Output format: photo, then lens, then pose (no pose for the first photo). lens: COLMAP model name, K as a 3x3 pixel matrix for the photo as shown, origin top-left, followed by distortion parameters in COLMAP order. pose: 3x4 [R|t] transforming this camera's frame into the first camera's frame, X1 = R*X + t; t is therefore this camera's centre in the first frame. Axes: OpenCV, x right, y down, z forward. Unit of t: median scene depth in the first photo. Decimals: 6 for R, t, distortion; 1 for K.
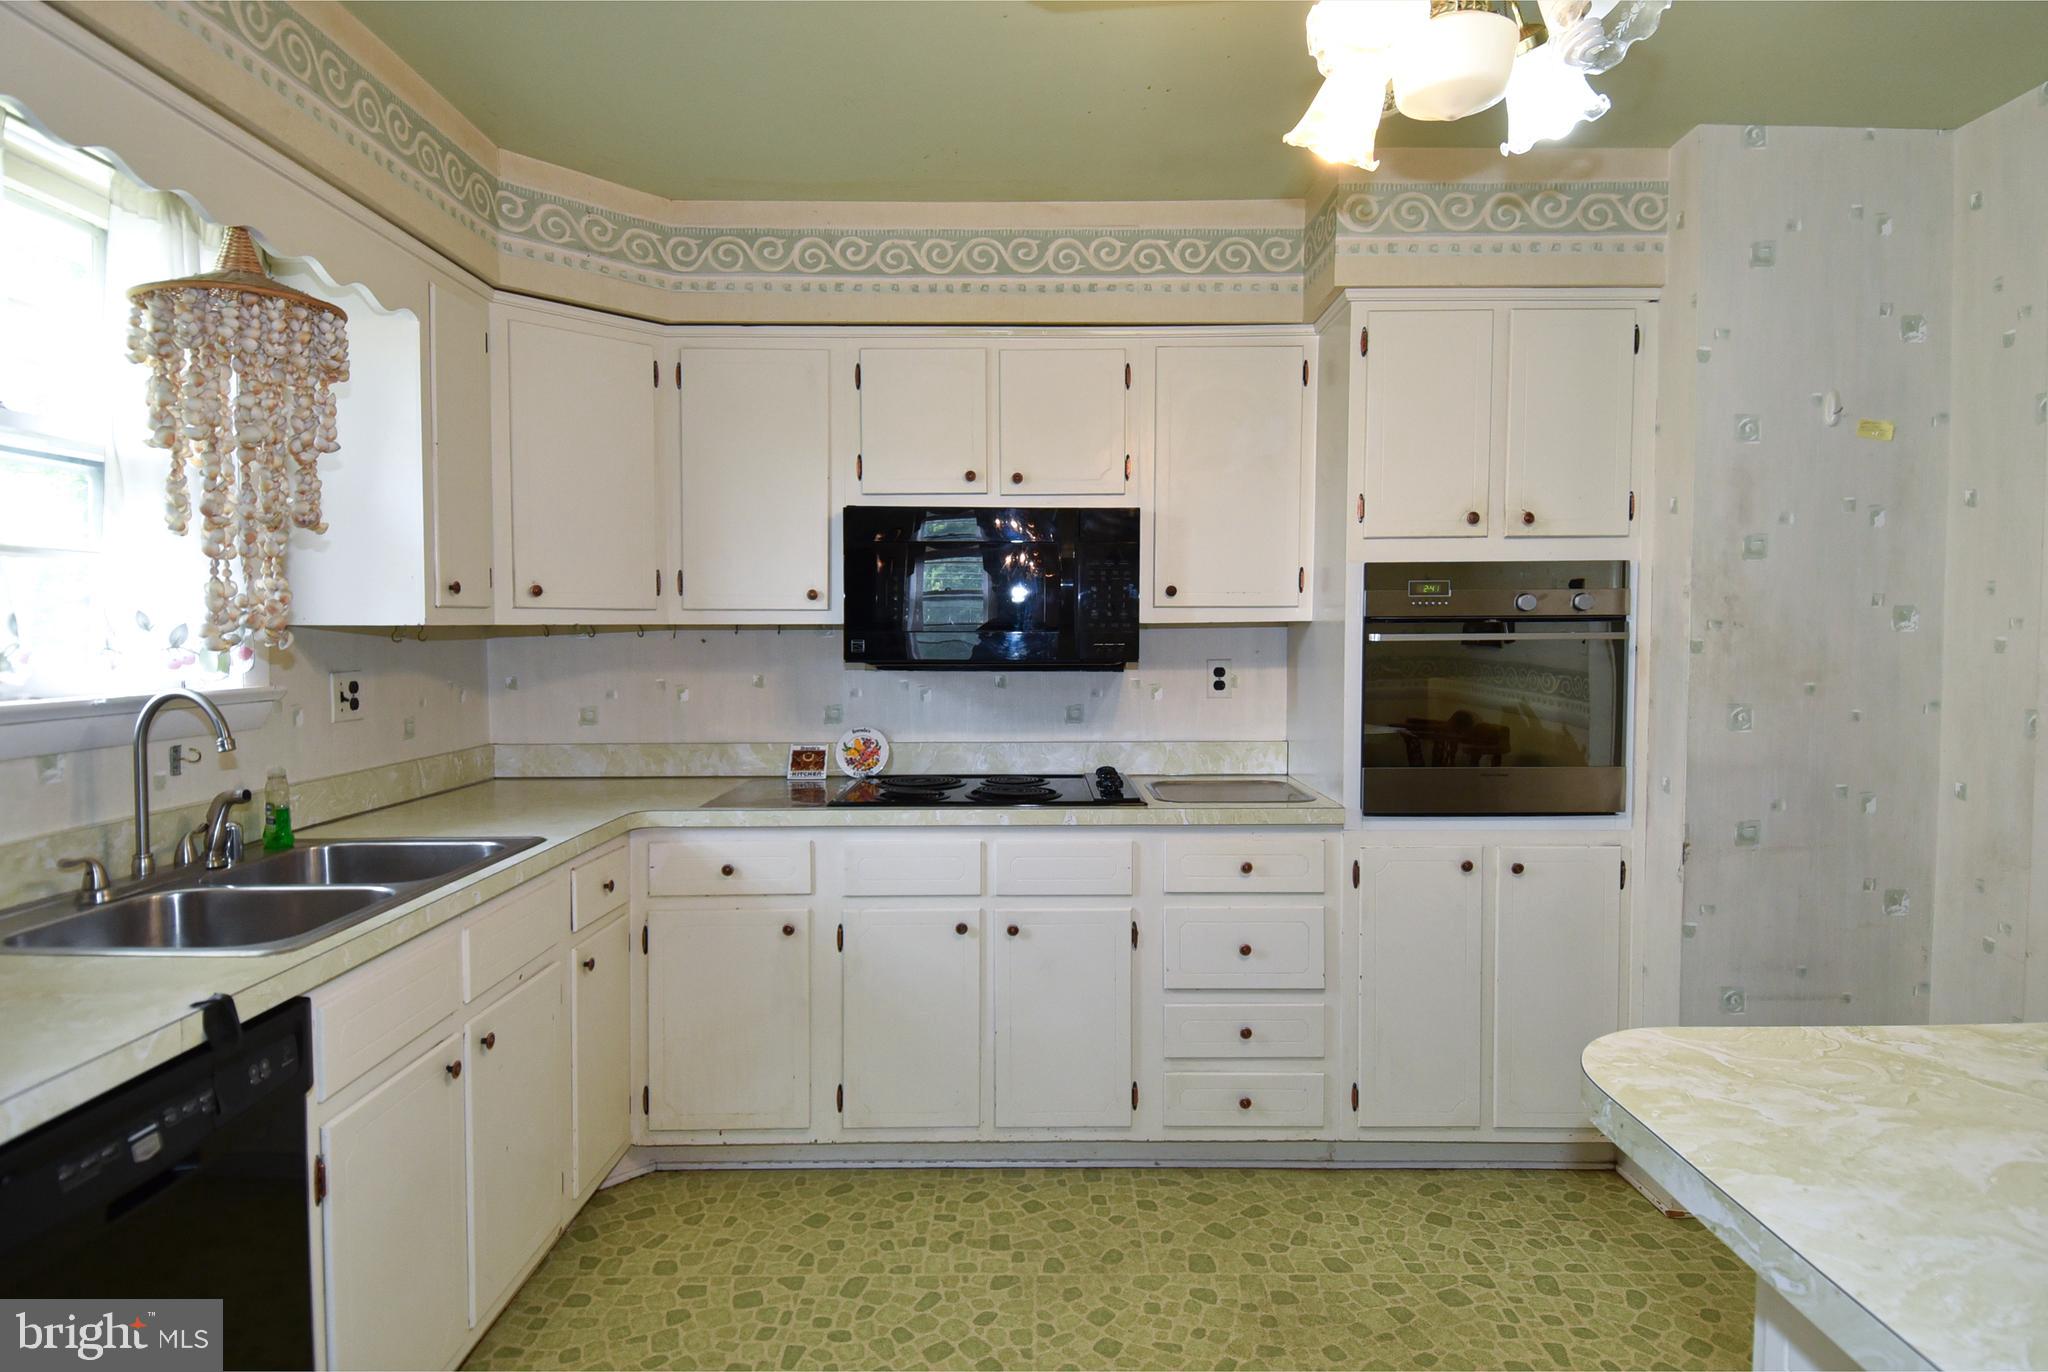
lens RADIAL K [[1125.6, 0, 1017.5], [0, 1125.6, 665.9], [0, 0, 1]] dist [0.030322, -0.048221]
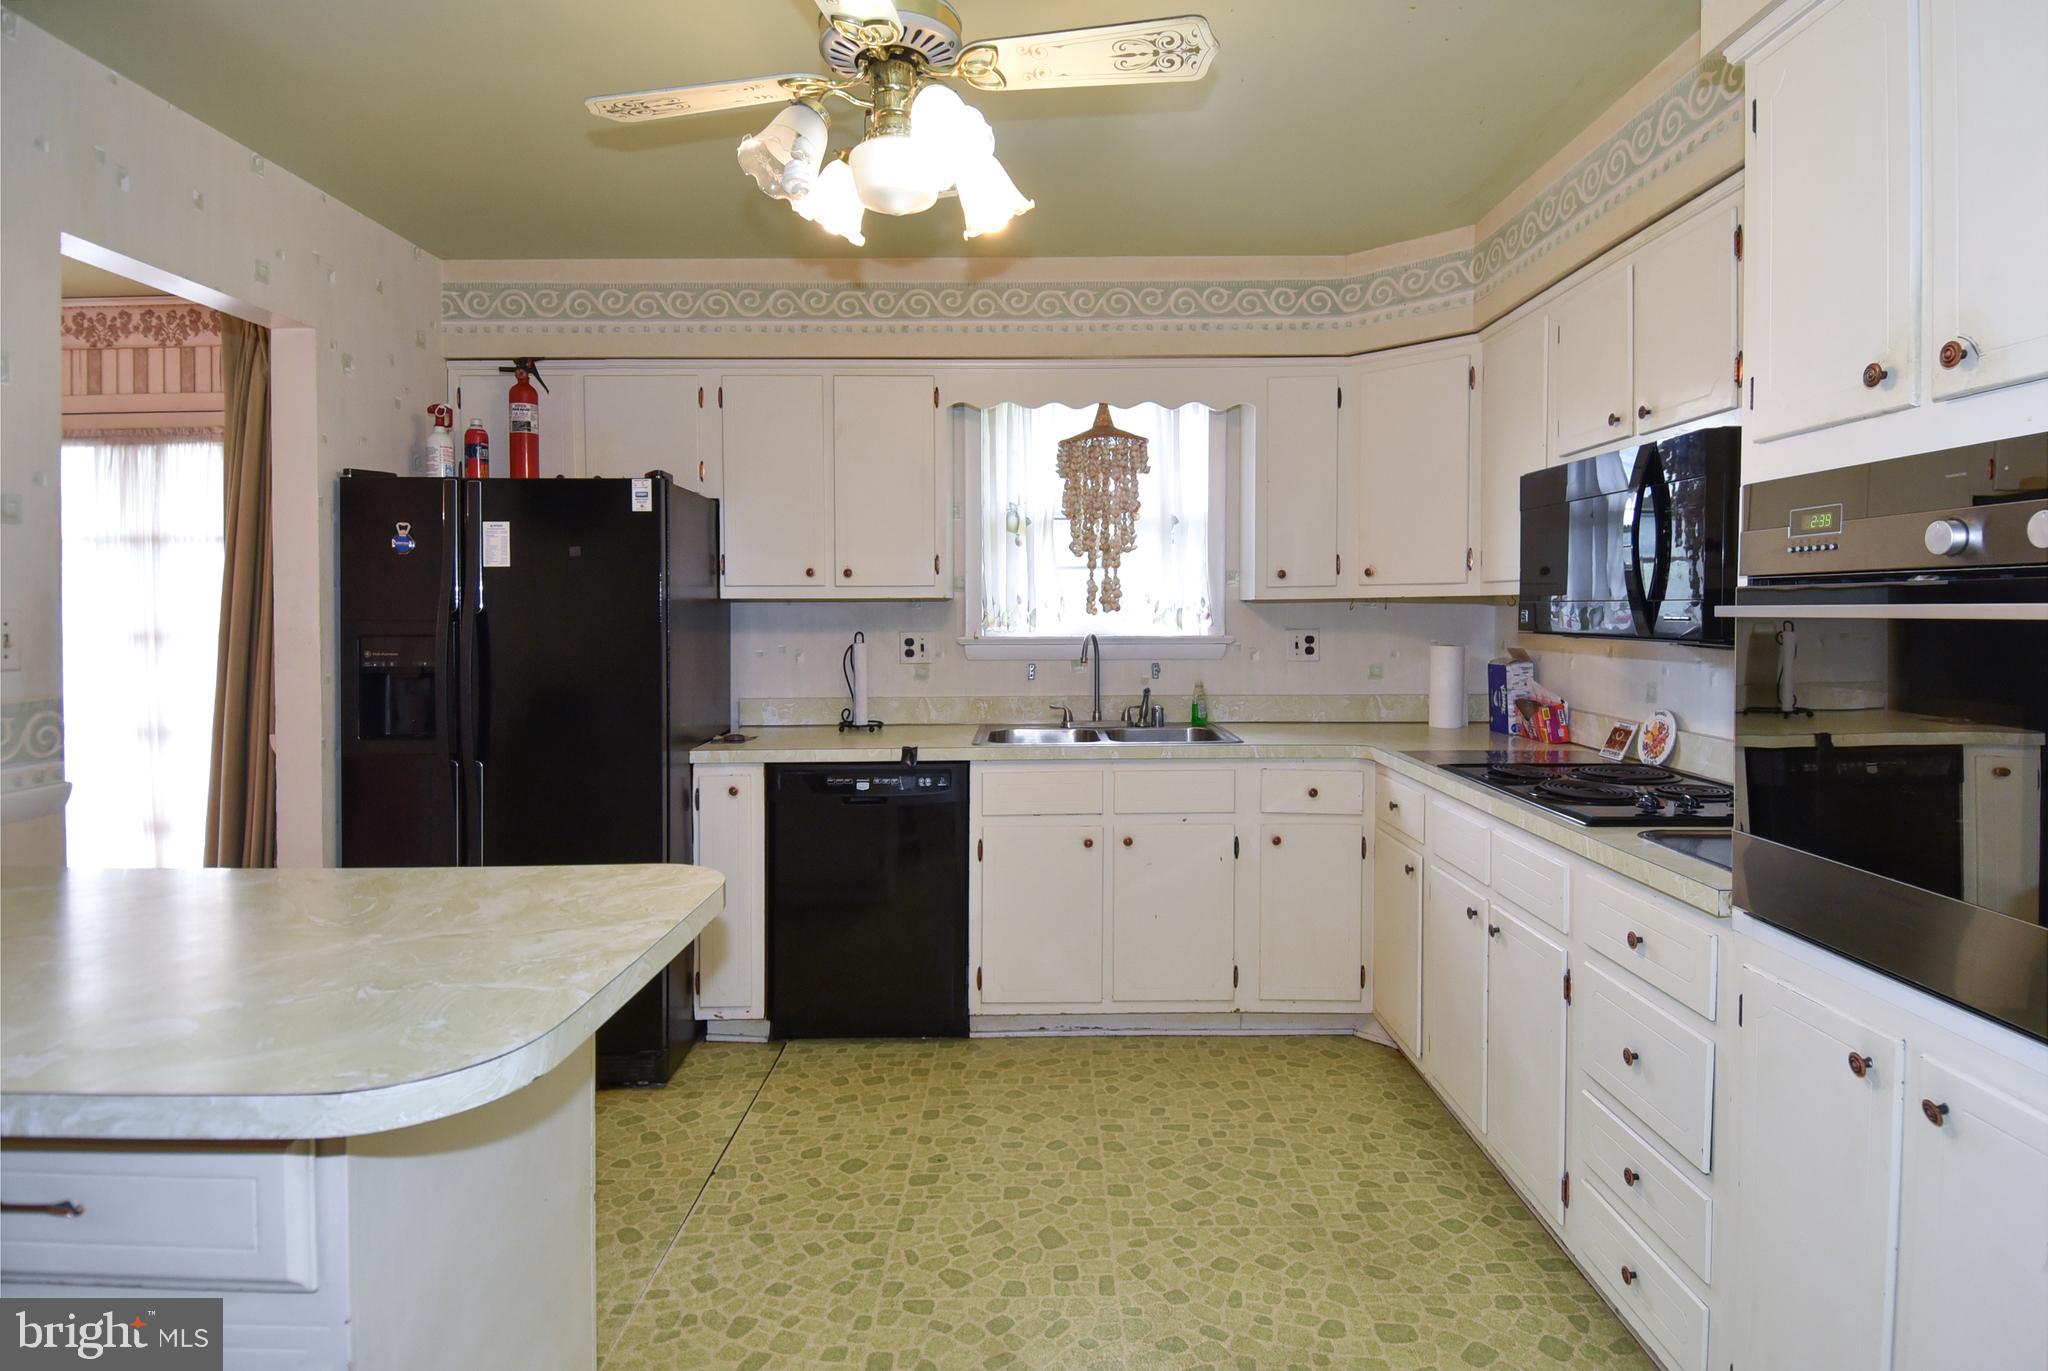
lens RADIAL K [[1081.2, 0, 1029.1], [0, 1081.2, 622.6], [0, 0, 1]] dist [0.022439, -0.040722]
pose [[0.006002, 0.026596, -0.999628, 0.952069], [-0.024533, 0.999349, 0.026441, -0.036598], [0.999681, 0.024365, 0.006650, 0.673286]]
